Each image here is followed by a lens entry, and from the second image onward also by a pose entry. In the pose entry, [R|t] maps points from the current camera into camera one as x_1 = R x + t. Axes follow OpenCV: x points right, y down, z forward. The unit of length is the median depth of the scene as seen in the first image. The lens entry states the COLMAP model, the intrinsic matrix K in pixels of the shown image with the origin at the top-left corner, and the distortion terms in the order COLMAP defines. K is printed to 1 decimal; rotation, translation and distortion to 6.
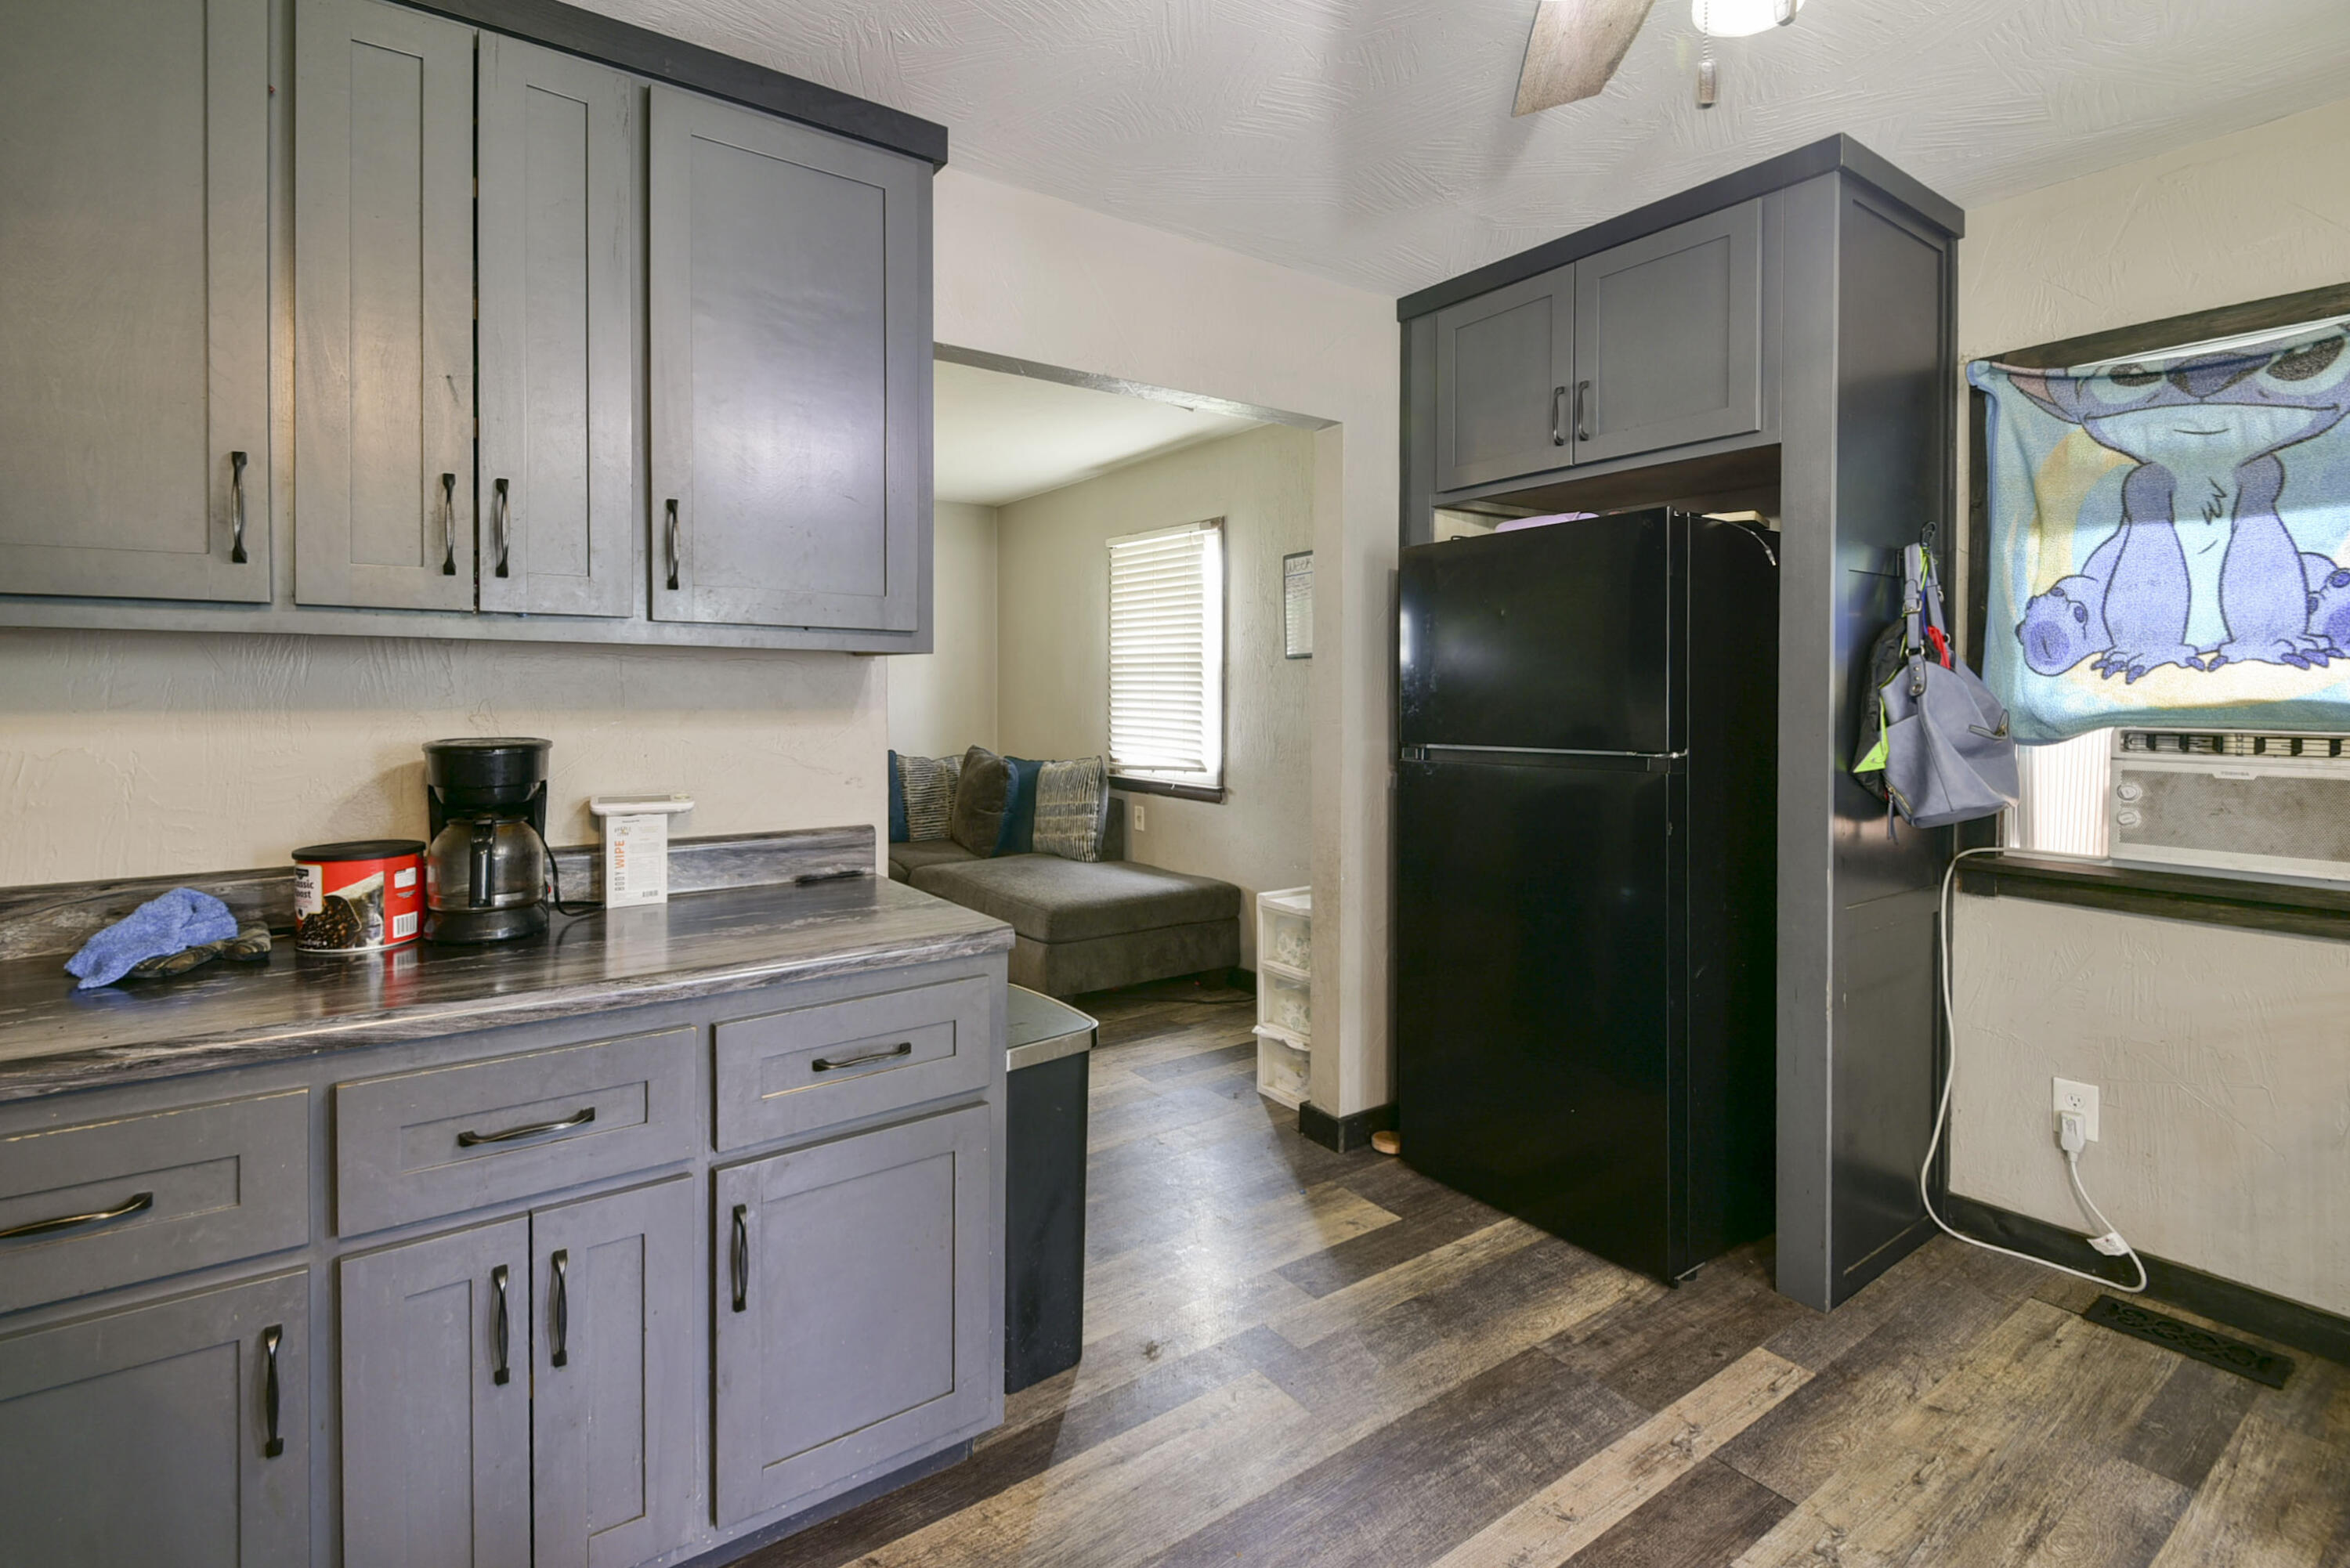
lens RADIAL K [[1093.3, 0, 1197.3], [0, 1093.3, 703.0], [0, 0, 1]] dist [0.016105, -0.007012]
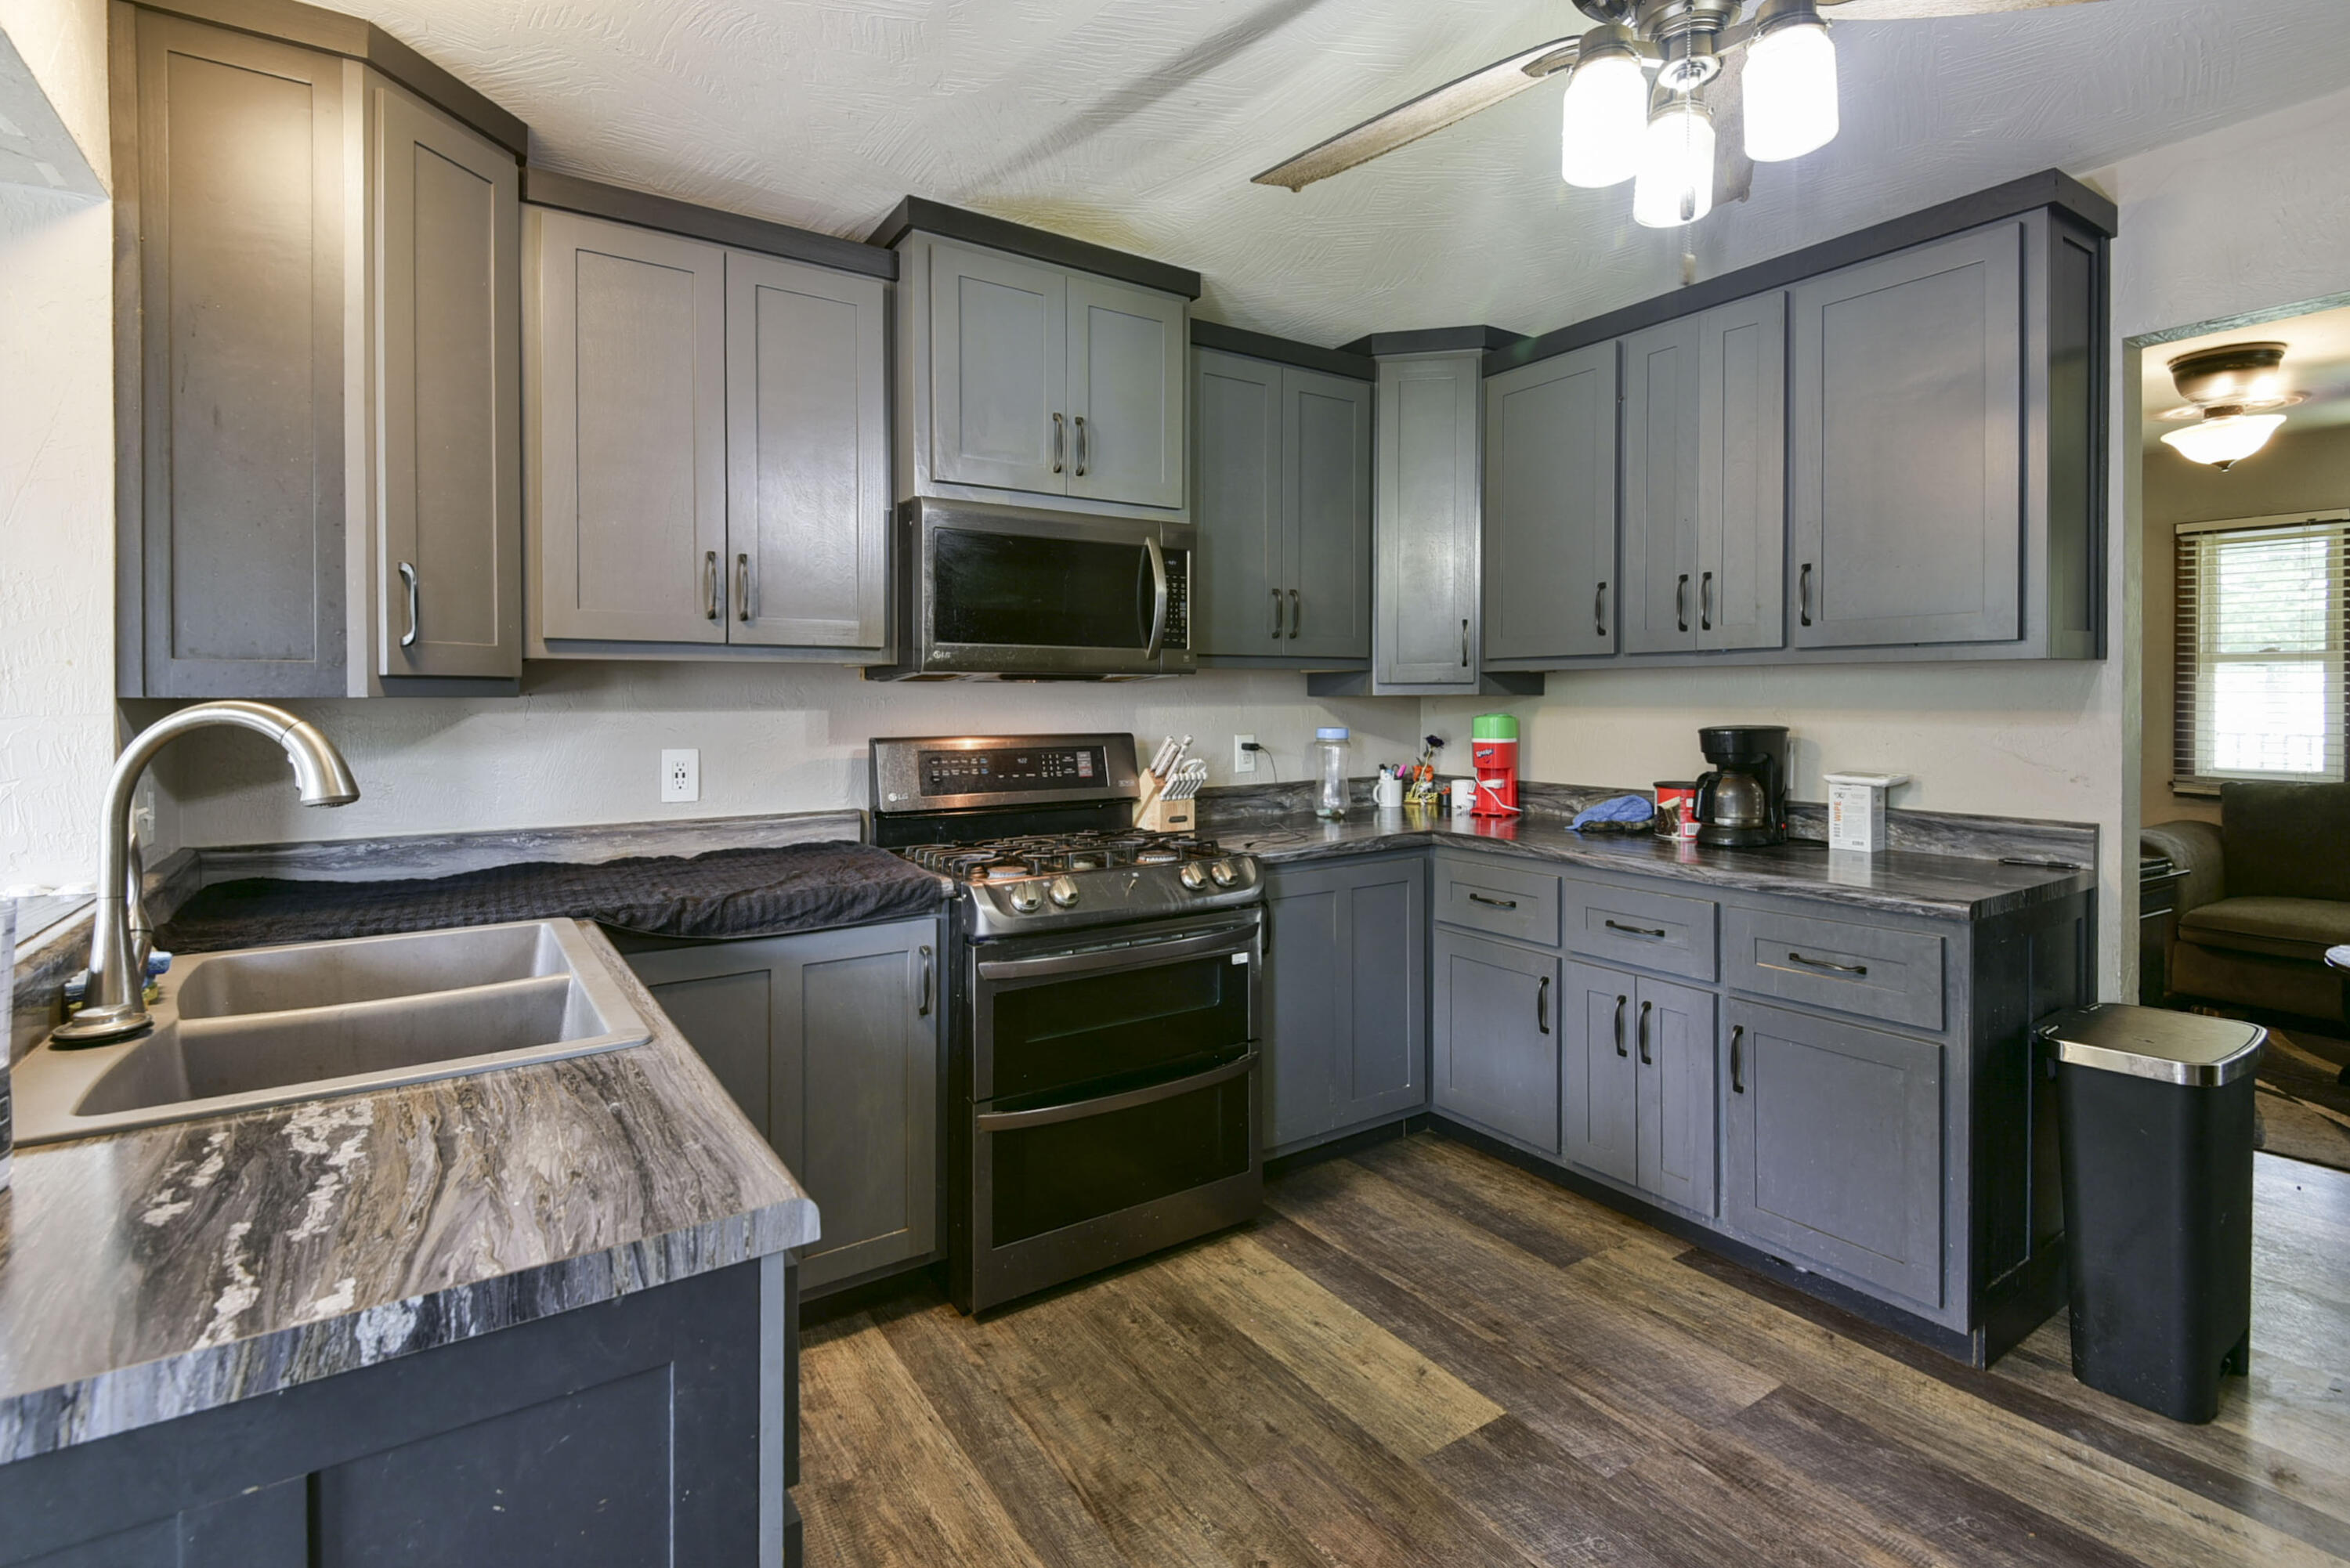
lens RADIAL K [[1093.3, 0, 1166.1], [0, 1093.3, 702.4], [0, 0, 1]] dist [0.016105, -0.007012]
pose [[-0.031055, 0.003597, -0.999511, 0.971231], [-0.008580, 0.999956, 0.003865, 0.000536], [0.999481, 0.008695, -0.031022, 0.195916]]
